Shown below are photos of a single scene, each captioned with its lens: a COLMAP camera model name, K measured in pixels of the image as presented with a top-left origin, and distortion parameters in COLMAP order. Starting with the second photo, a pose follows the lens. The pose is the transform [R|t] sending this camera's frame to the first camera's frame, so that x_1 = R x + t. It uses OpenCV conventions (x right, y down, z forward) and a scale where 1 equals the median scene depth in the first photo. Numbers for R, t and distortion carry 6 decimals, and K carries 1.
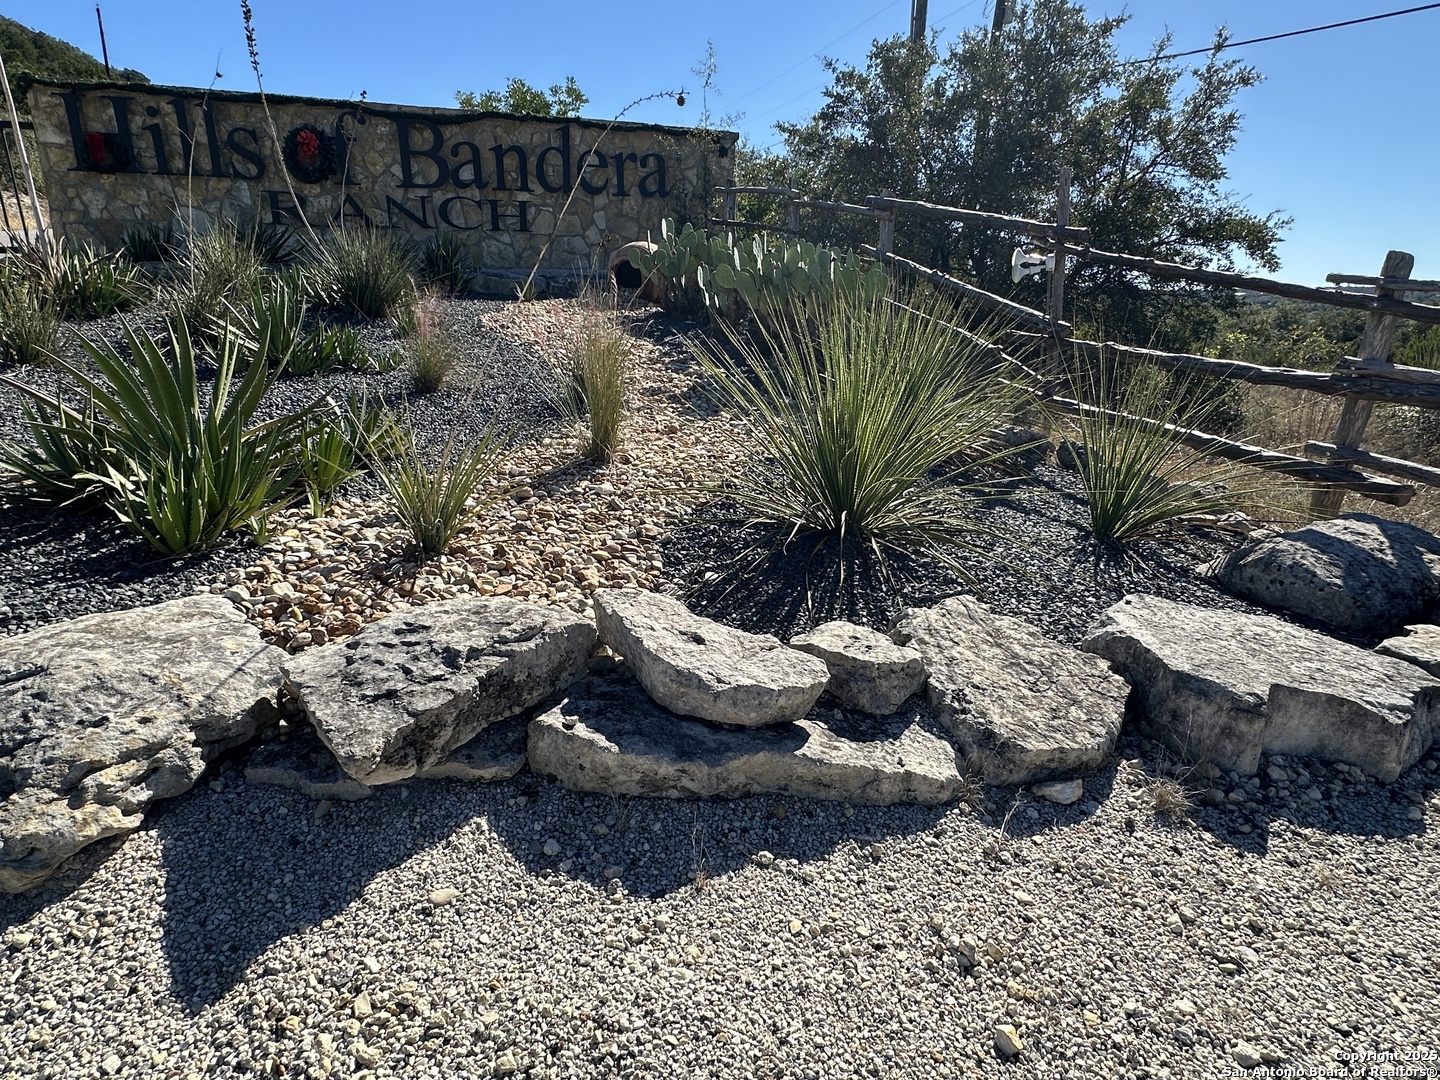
lens RADIAL K [[804.4, 0, 720.0], [0, 804.4, 551.2], [0, 0, 1]] dist [-0.007757, 0.000319]
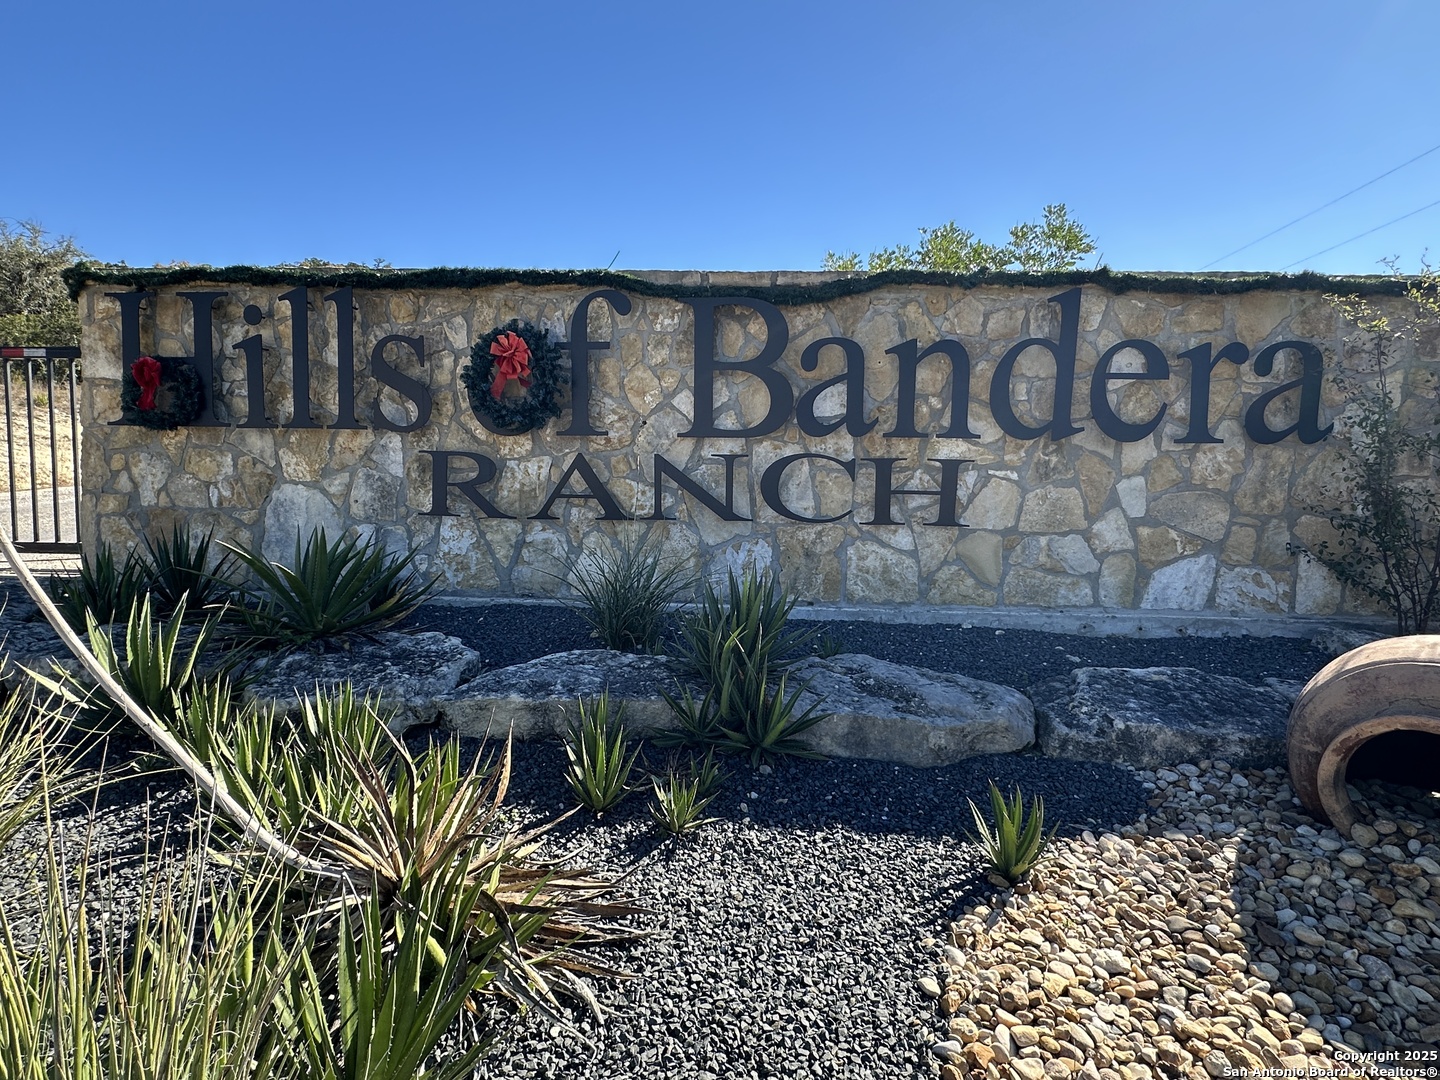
lens RADIAL K [[804.4, 0, 722.9], [0, 804.4, 538.8], [0, 0, 1]] dist [-0.007757, 0.000319]
pose [[0.913744, 0.042350, -0.404076, -0.191494], [-0.135277, 0.969518, -0.204293, -0.306574], [0.383107, 0.241334, 0.891620, 0.612564]]
